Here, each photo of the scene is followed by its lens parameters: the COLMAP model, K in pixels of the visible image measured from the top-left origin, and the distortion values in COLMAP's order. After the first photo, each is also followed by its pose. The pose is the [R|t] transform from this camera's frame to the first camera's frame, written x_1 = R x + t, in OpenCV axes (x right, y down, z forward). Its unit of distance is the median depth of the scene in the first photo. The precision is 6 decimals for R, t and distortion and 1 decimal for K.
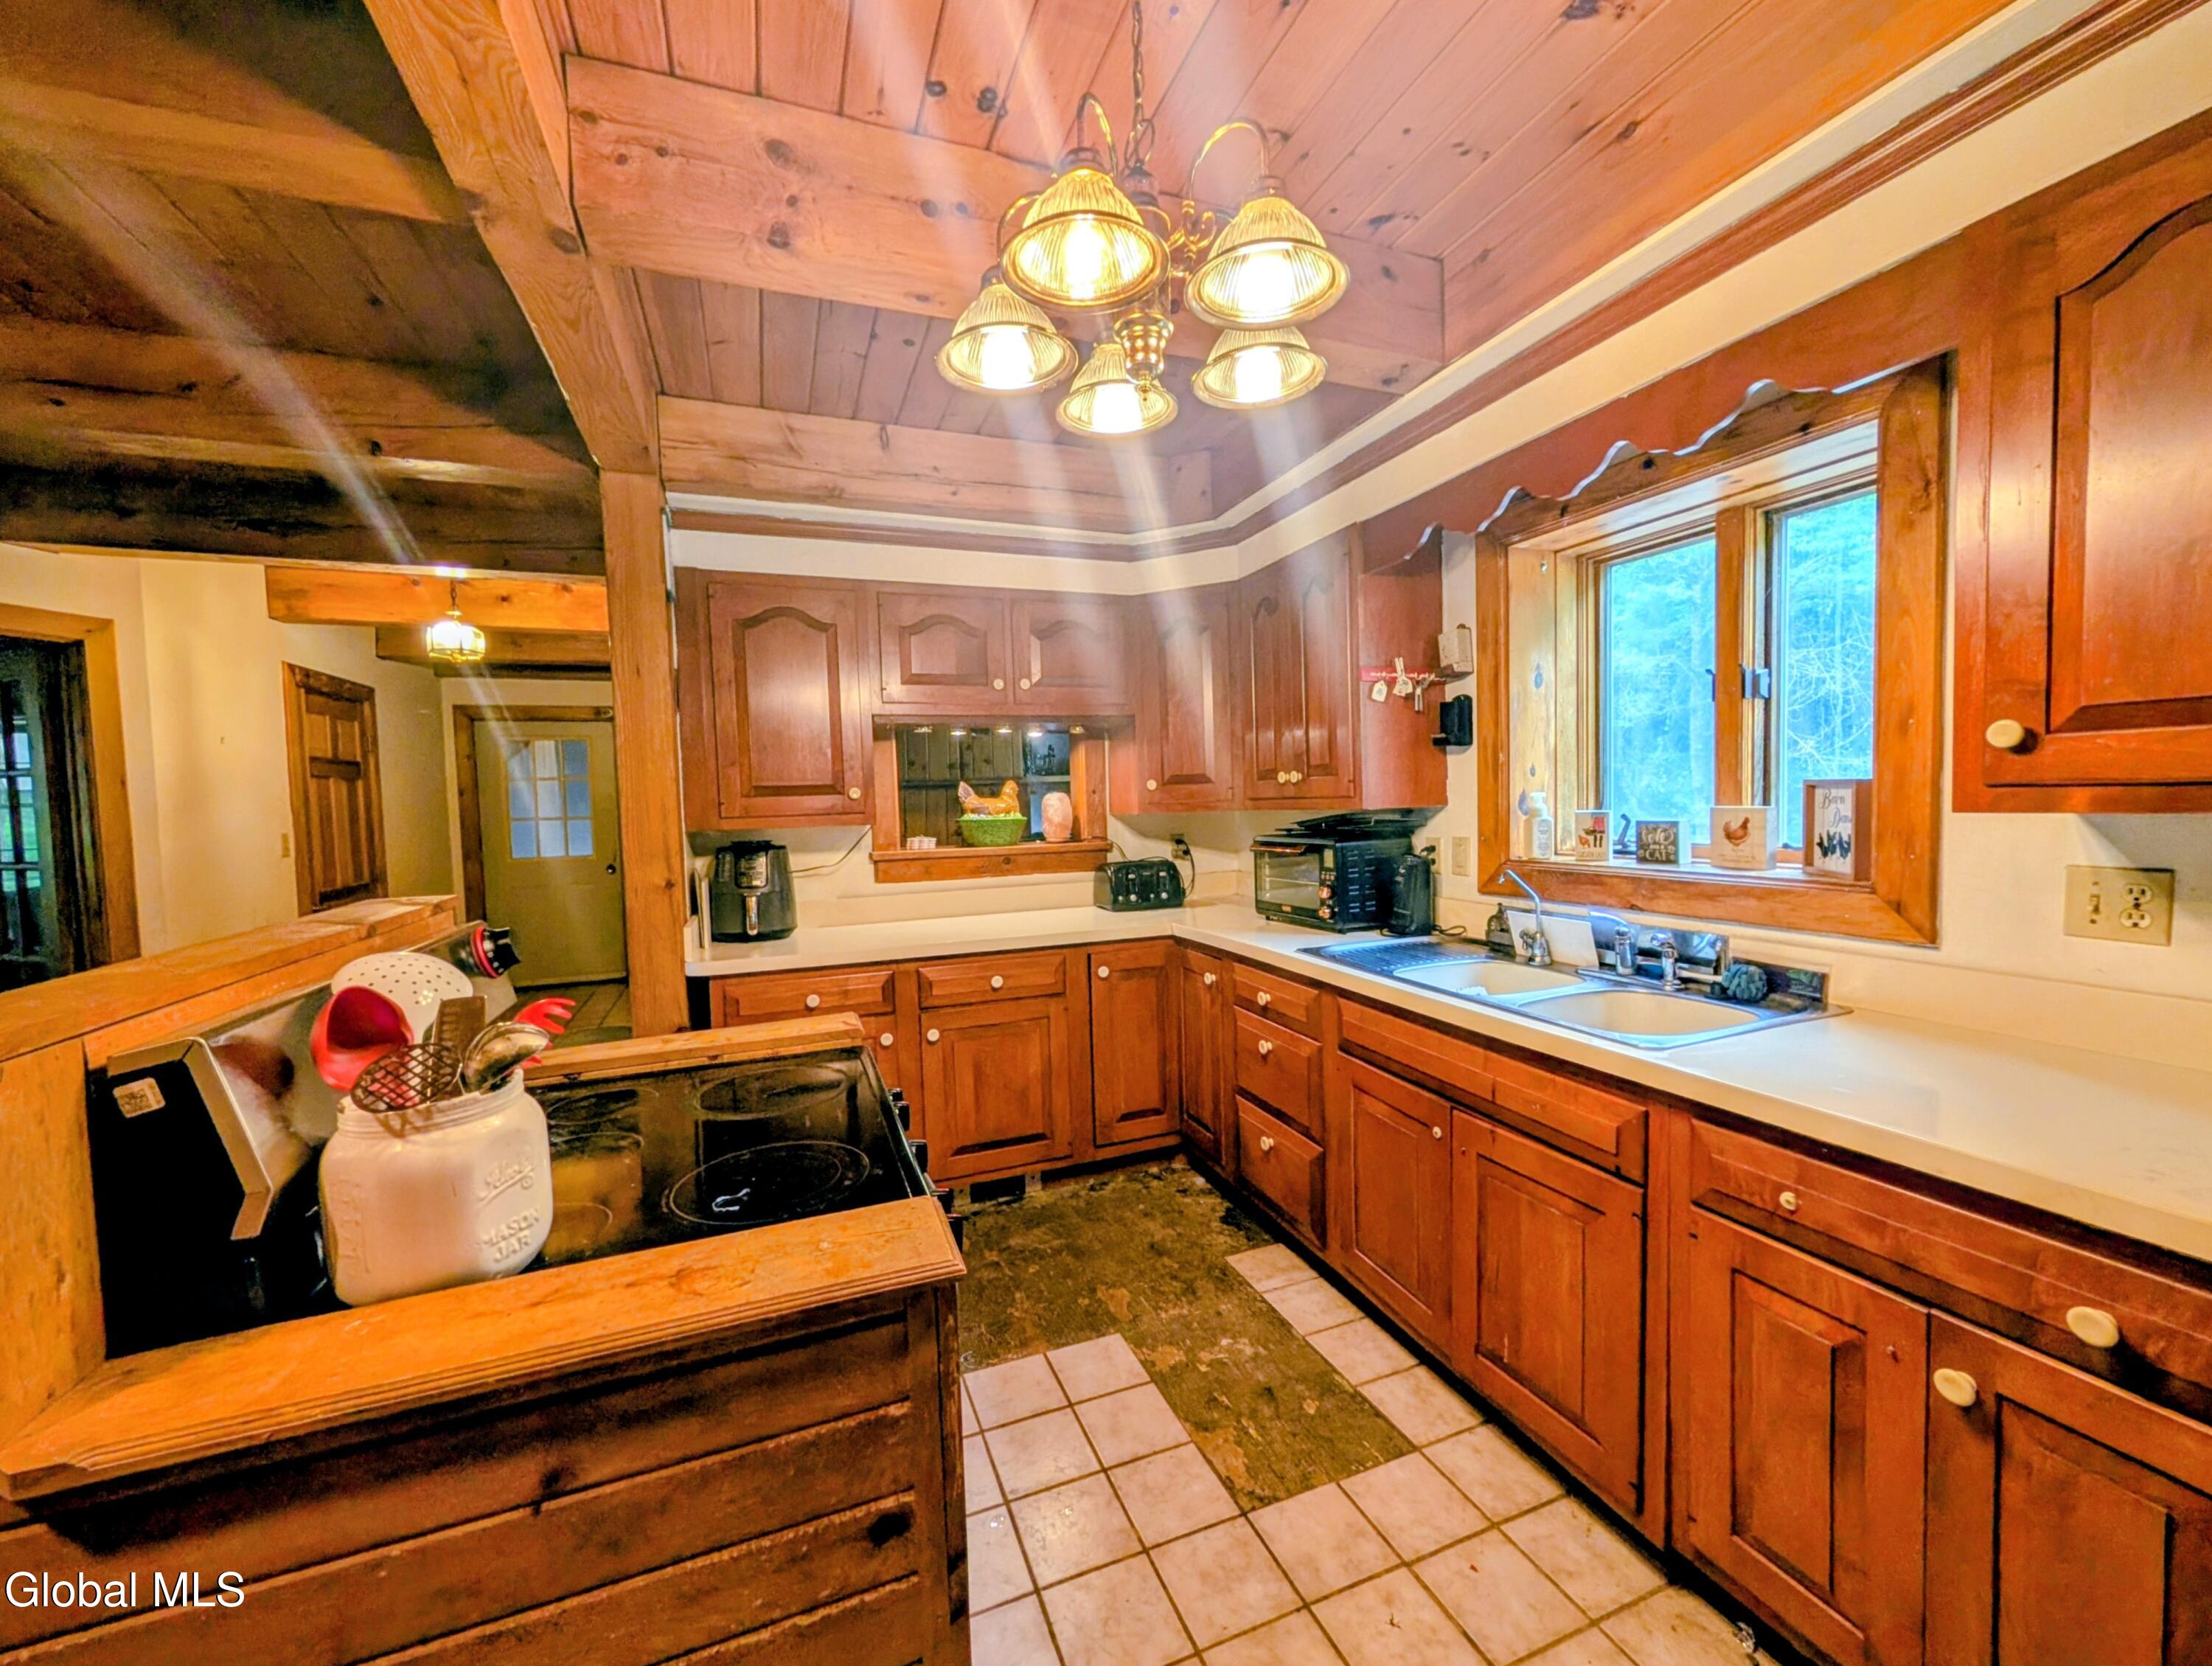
lens RADIAL K [[836.0, 0, 1106.8], [0, 836.0, 838.1], [0, 0, 1]] dist [-0.001558, 0.000738]
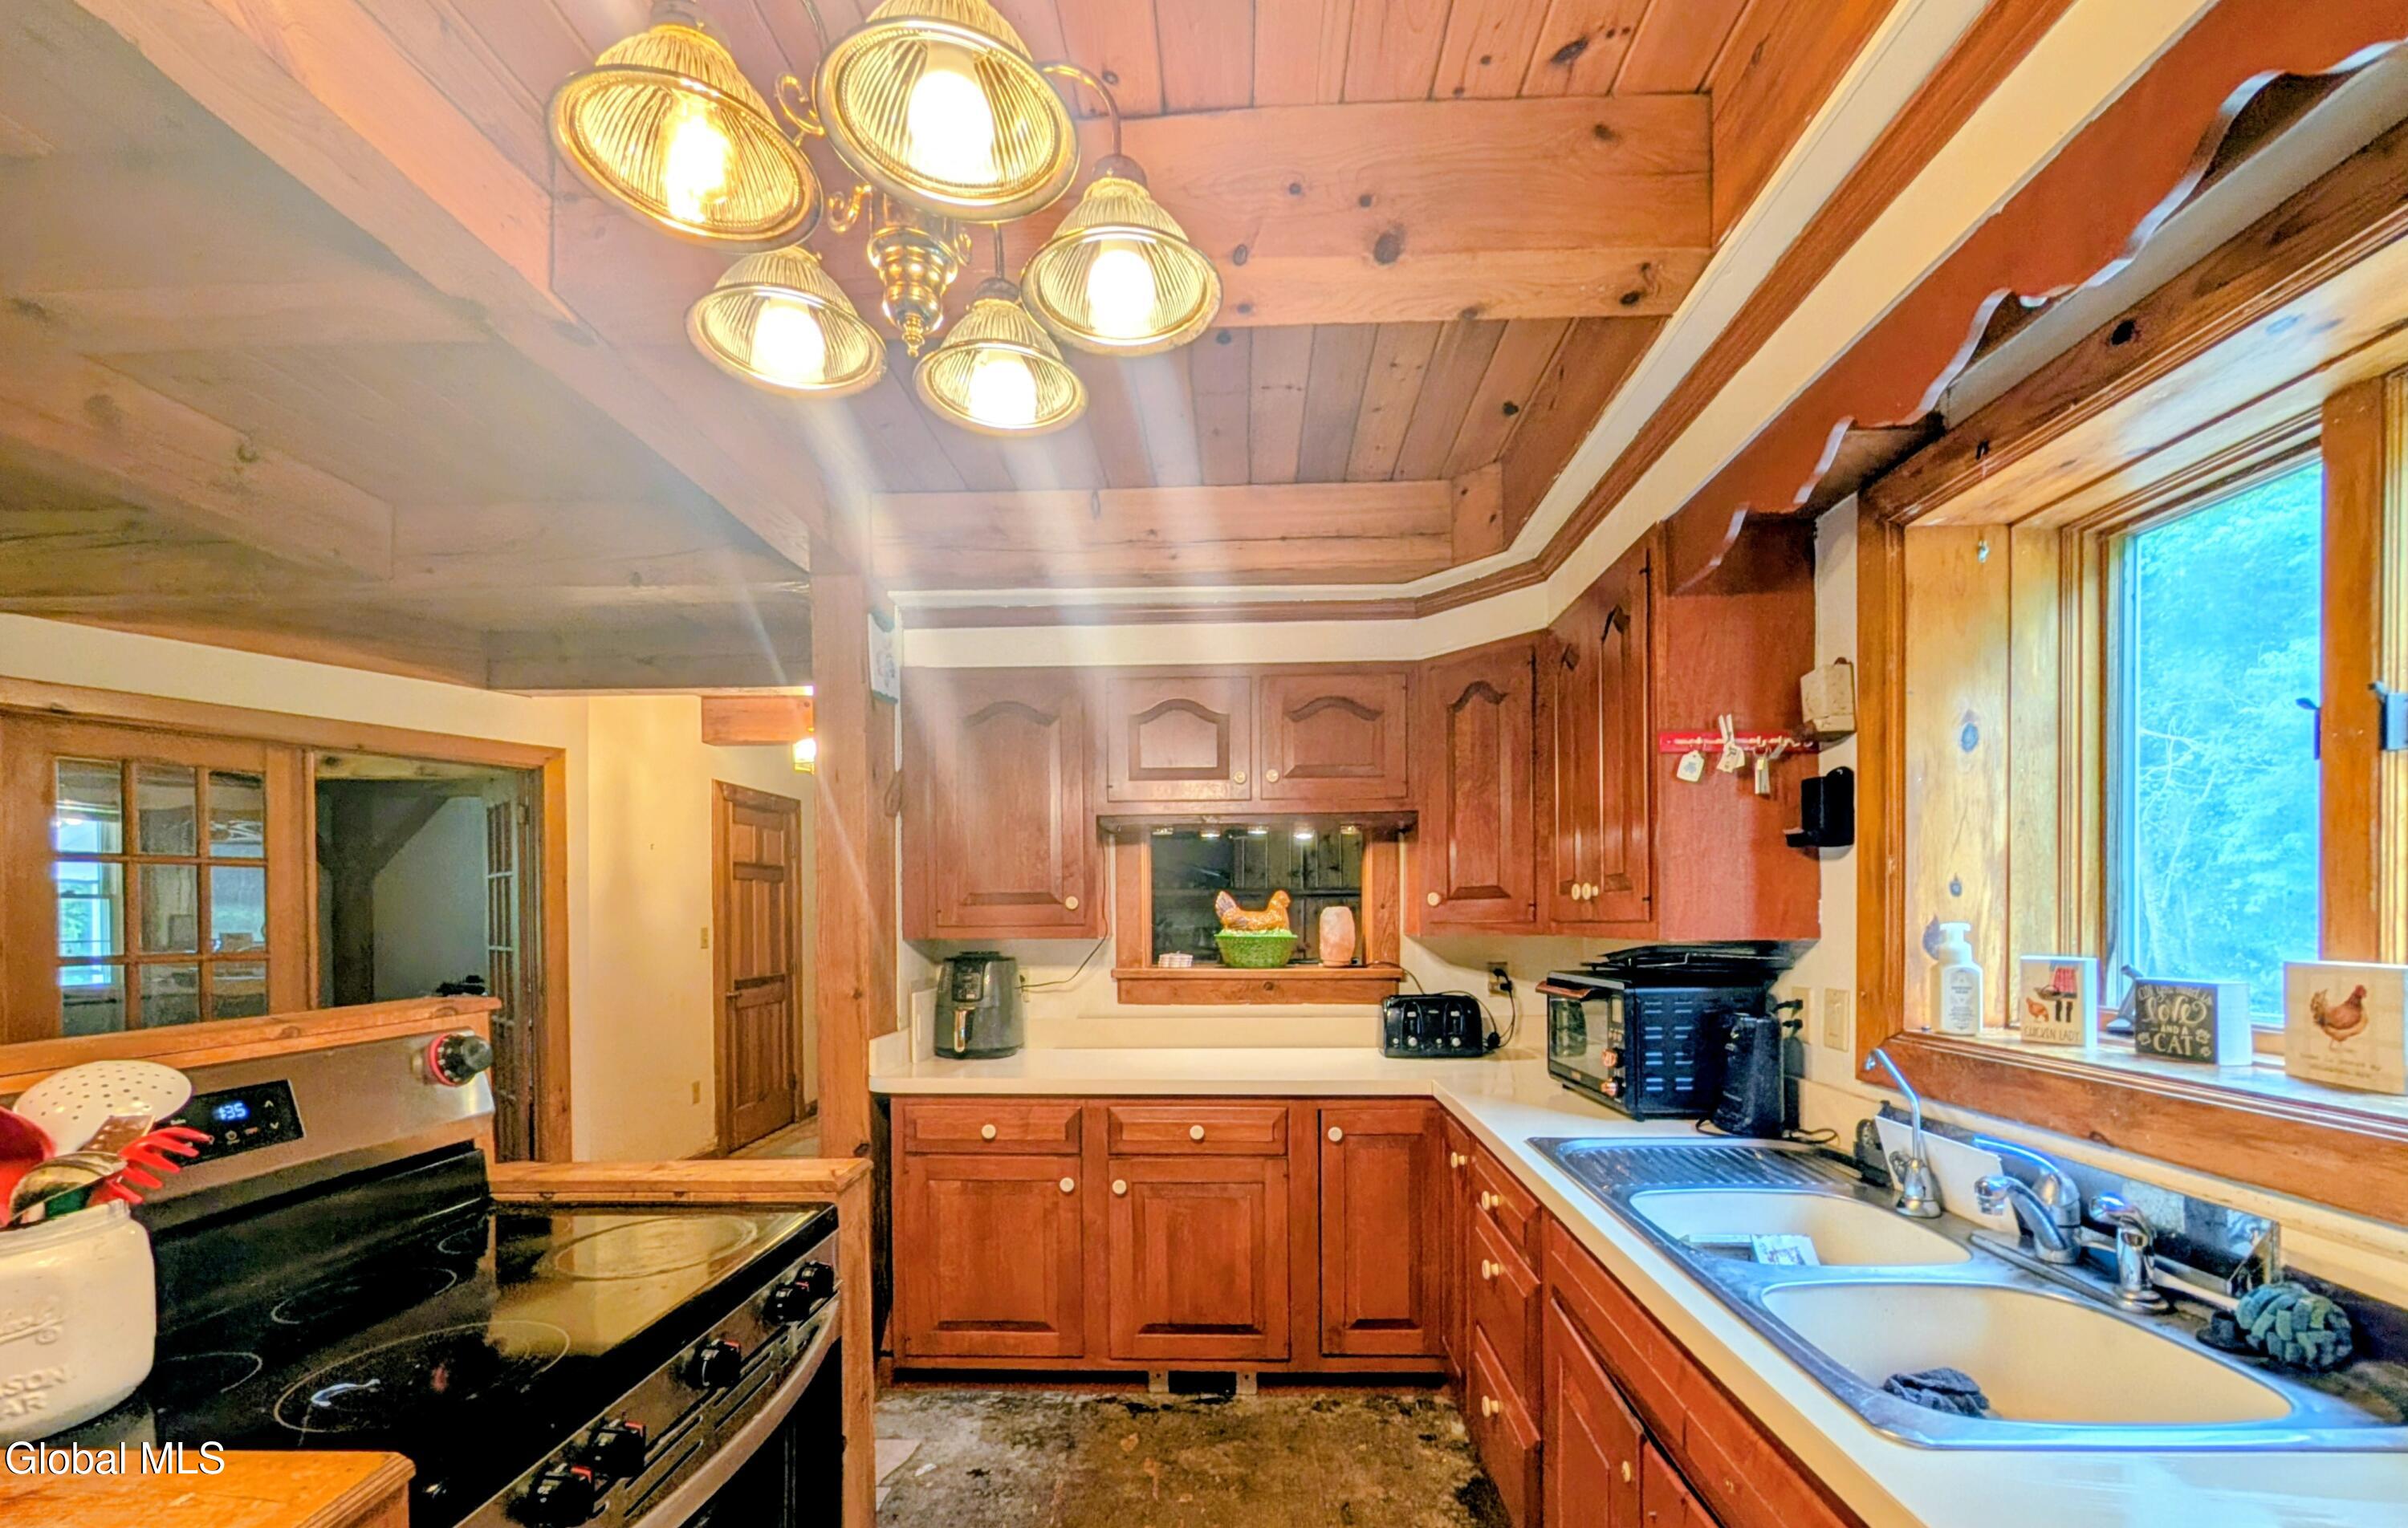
lens RADIAL K [[918.5, 0, 1214.9], [0, 918.5, 925.7], [0, 0, 1]] dist [-0.000341, 0.000198]
pose [[0.924684, 0.028054, -0.379700, 0.240155], [-0.039095, 0.999006, -0.021399, -0.015566], [0.378722, 0.034632, 0.924862, 0.163114]]
